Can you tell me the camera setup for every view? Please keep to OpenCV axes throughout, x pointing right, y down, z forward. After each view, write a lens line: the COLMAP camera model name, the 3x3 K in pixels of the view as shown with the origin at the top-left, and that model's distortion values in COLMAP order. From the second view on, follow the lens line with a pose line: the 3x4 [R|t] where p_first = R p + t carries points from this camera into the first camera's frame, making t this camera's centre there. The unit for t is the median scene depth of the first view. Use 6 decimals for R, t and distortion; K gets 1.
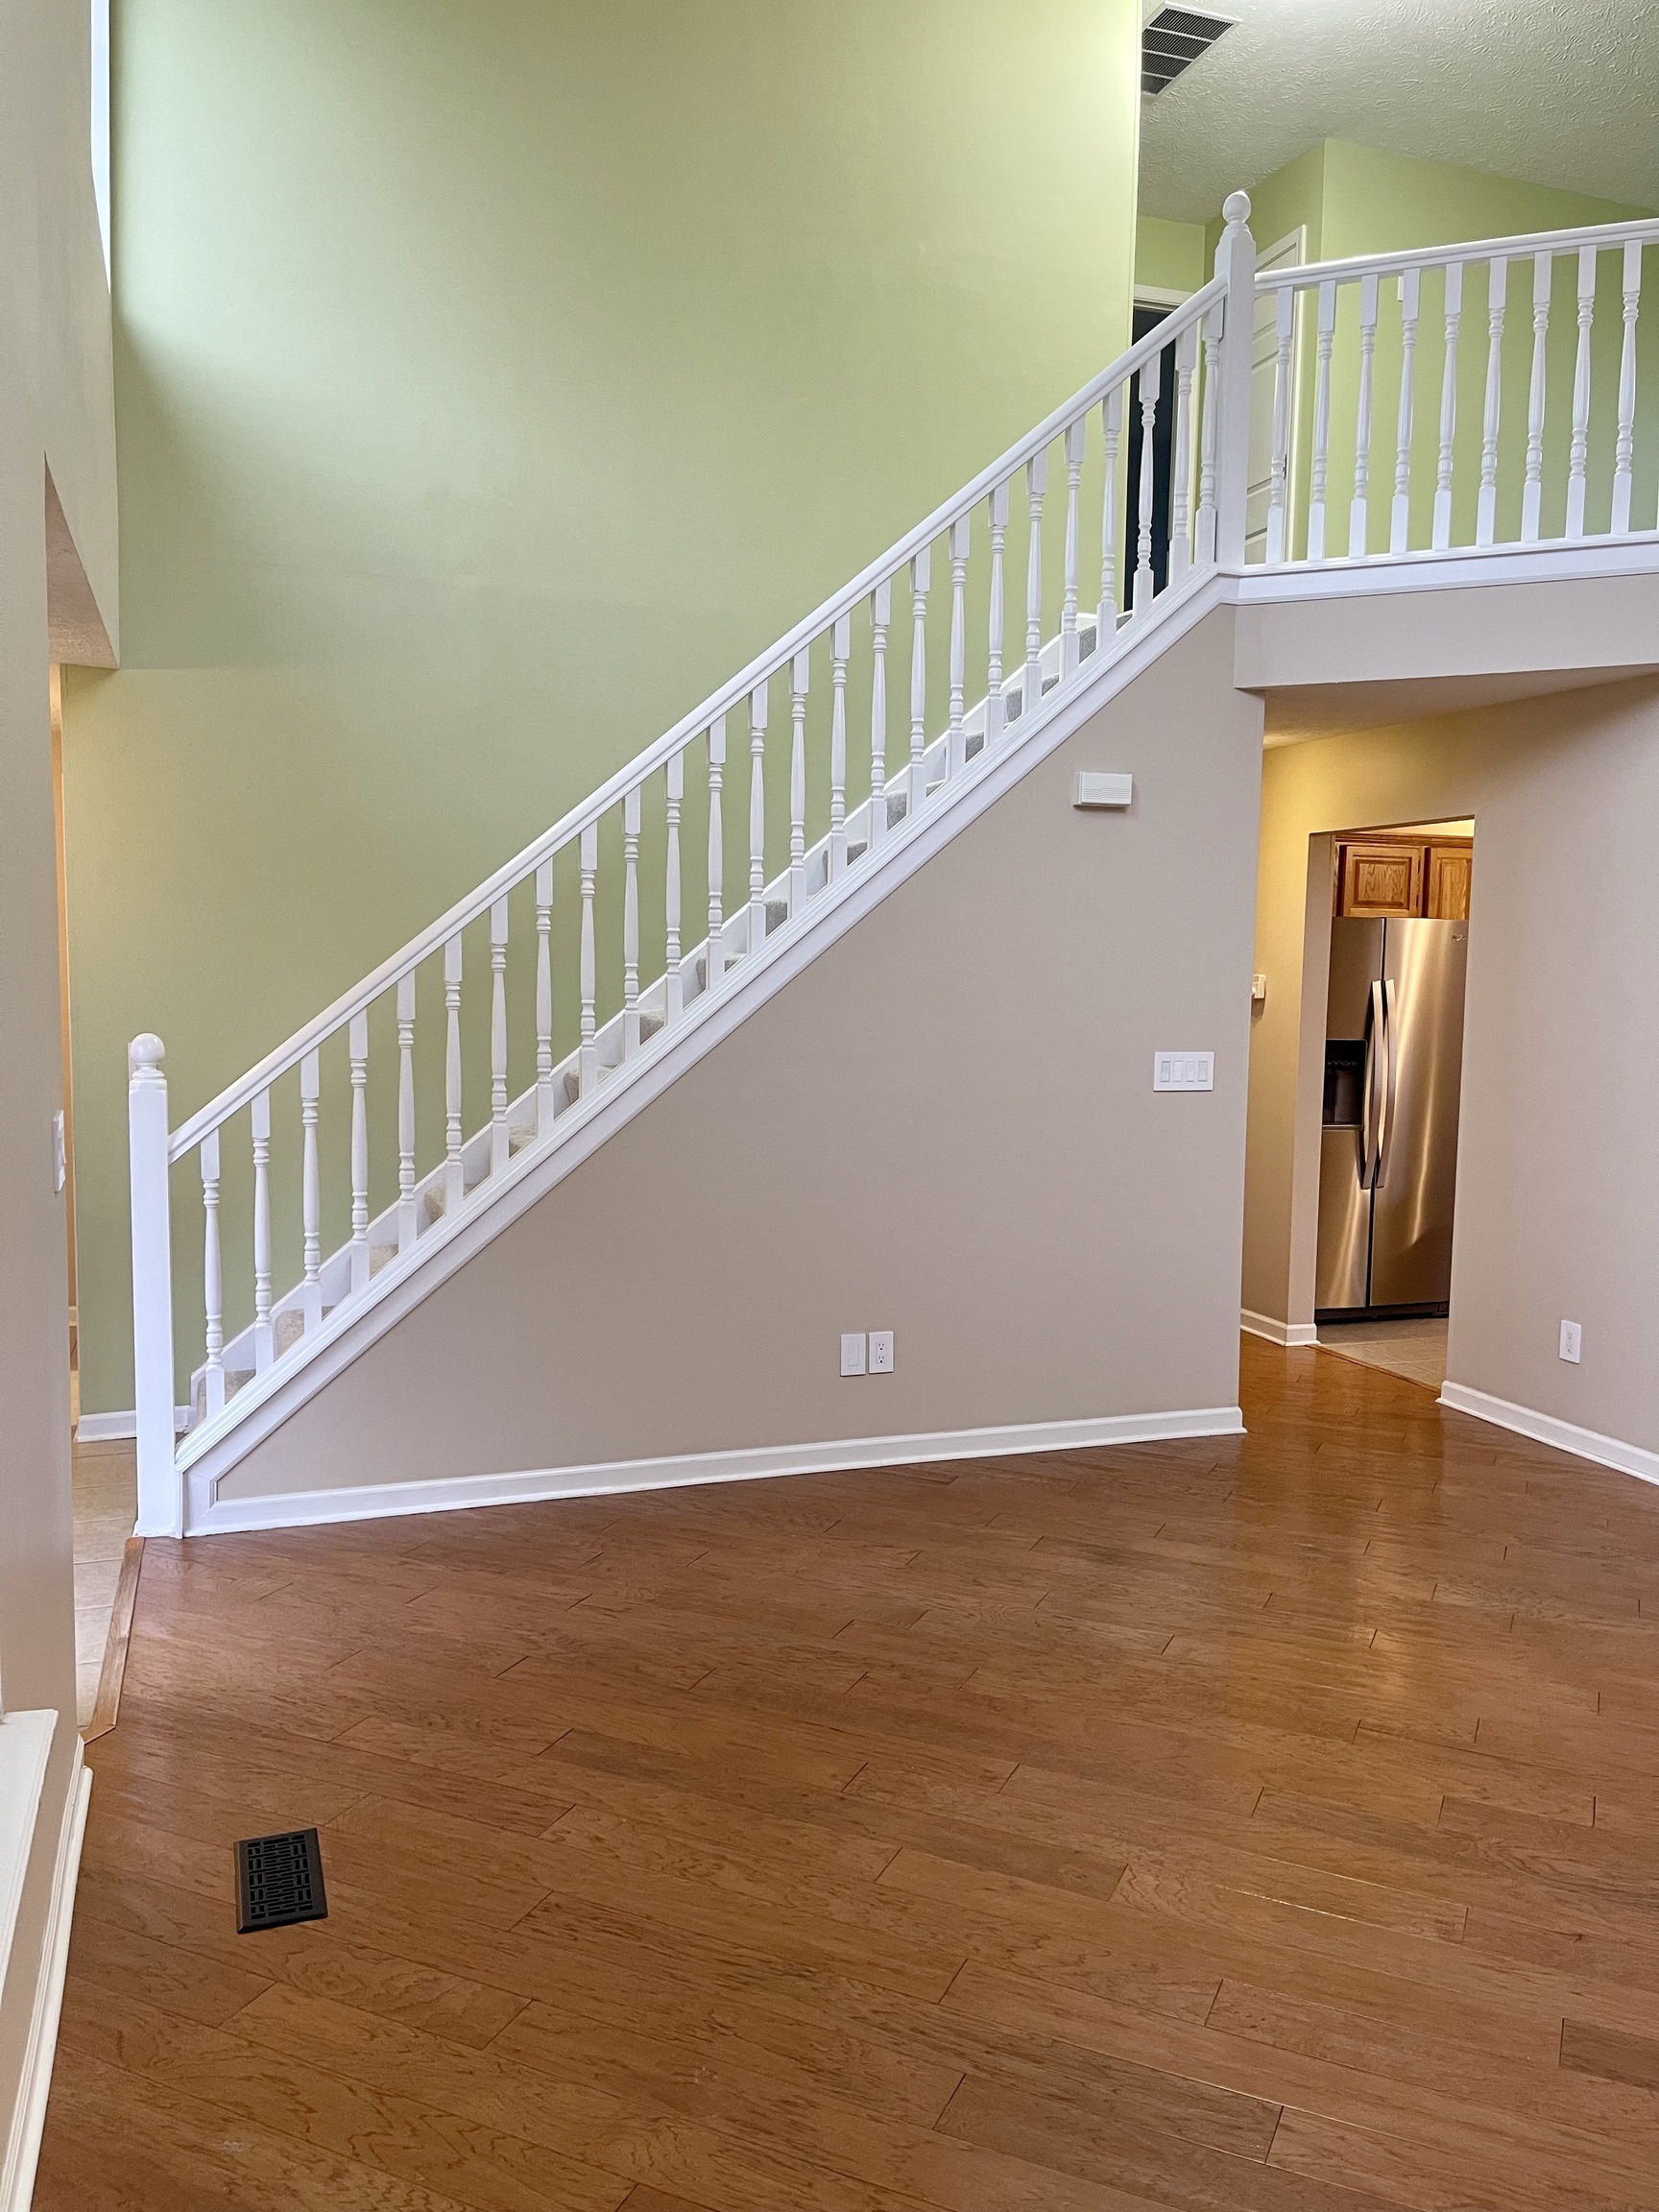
lens RADIAL K [[1680.1, 0, 829.5], [0, 1680.1, 1106.0], [0, 0, 1]] dist [0.083670, -0.101952]
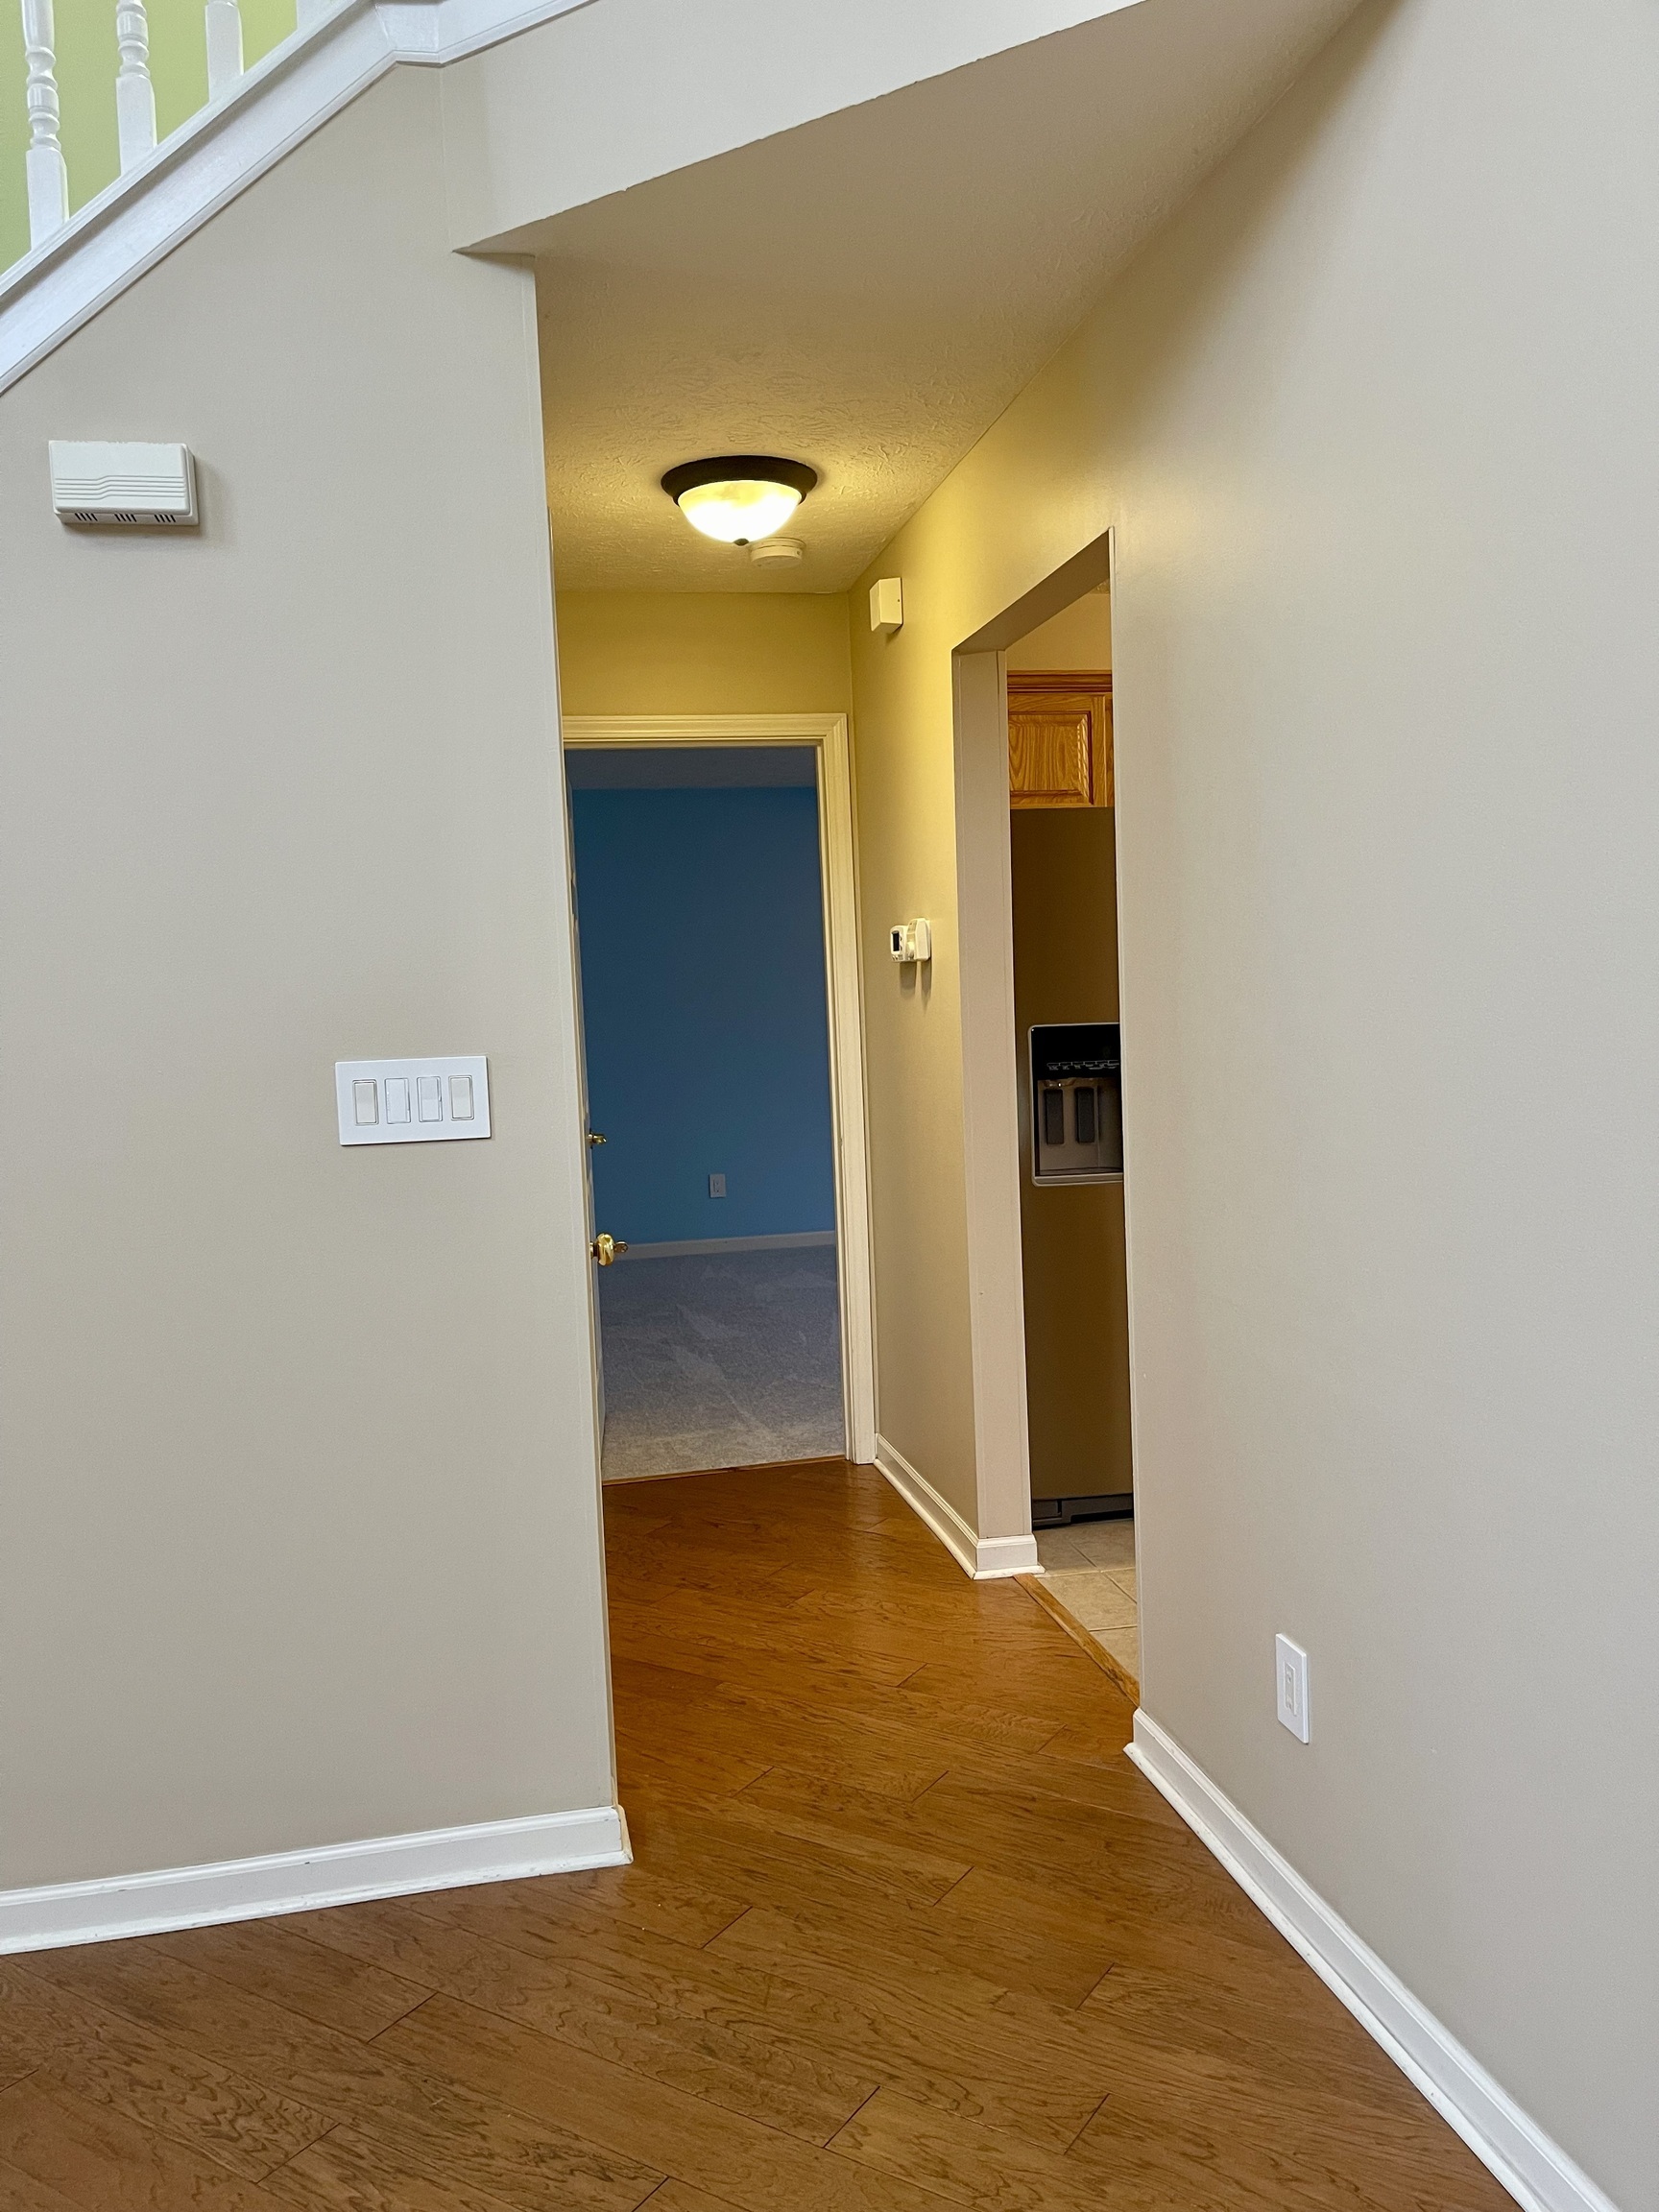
lens RADIAL K [[1680.1, 0, 829.5], [0, 1680.1, 1106.0], [0, 0, 1]] dist [0.083670, -0.101952]
pose [[0.988818, -0.038742, -0.144004, 0.386656], [0.036701, 0.999185, -0.016806, -0.007014], [0.144538, 0.011333, 0.989434, 0.553375]]
